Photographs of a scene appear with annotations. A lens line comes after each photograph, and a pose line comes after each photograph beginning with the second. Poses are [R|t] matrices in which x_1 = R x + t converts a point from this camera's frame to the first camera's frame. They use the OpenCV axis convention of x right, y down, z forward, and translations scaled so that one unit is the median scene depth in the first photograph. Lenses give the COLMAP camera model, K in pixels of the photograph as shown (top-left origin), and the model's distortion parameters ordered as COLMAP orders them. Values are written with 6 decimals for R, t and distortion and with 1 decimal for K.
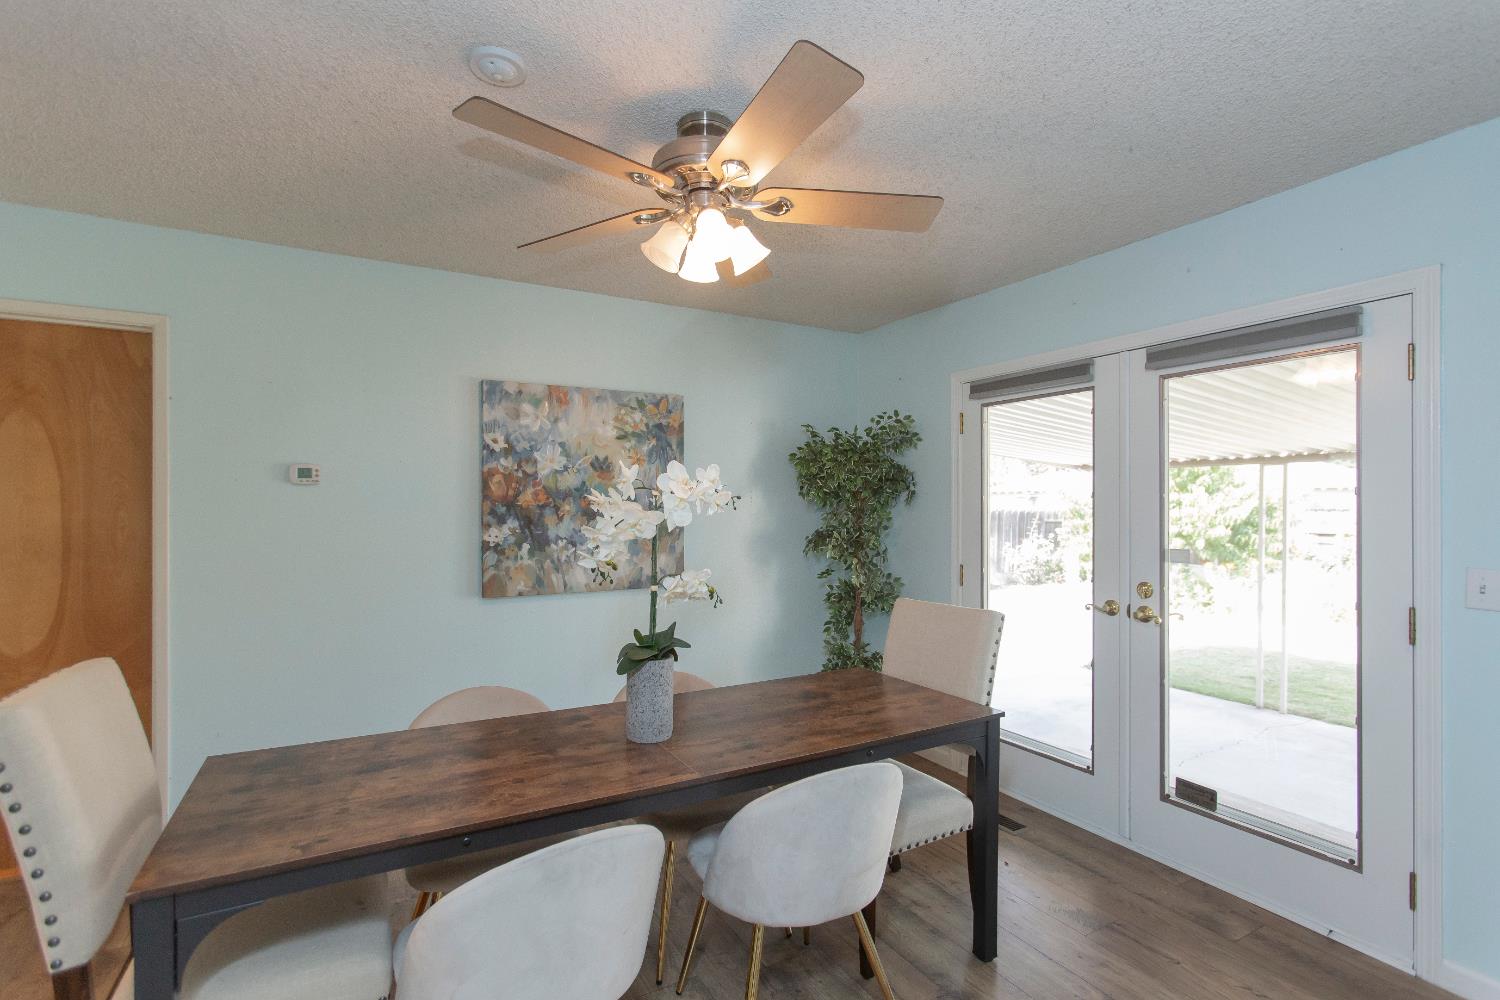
lens RADIAL K [[693.5, 0, 760.2], [0, 693.5, 513.2], [0, 0, 1]] dist [-0.003110, 0.003862]
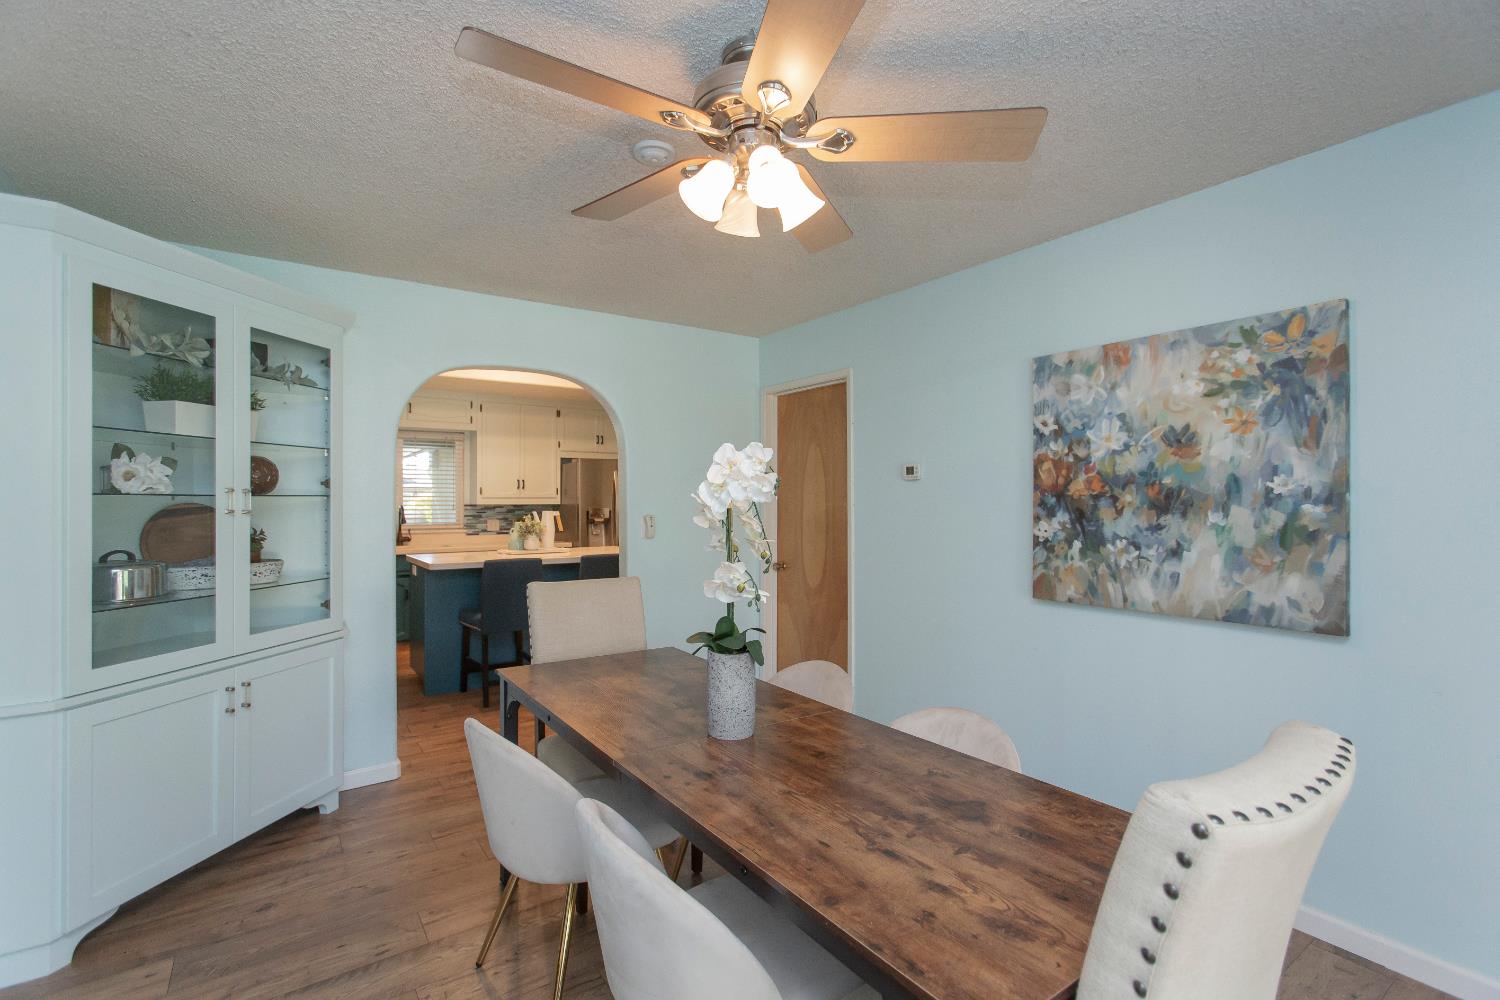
lens RADIAL K [[693.5, 0, 760.1], [0, 693.5, 497.0], [0, 0, 1]] dist [-0.003110, 0.003862]
pose [[0.093760, -0.009091, -0.995553, 0.455752], [-0.009646, 0.999903, -0.010039, 0.002509], [0.995548, 0.010545, 0.093663, 0.536495]]
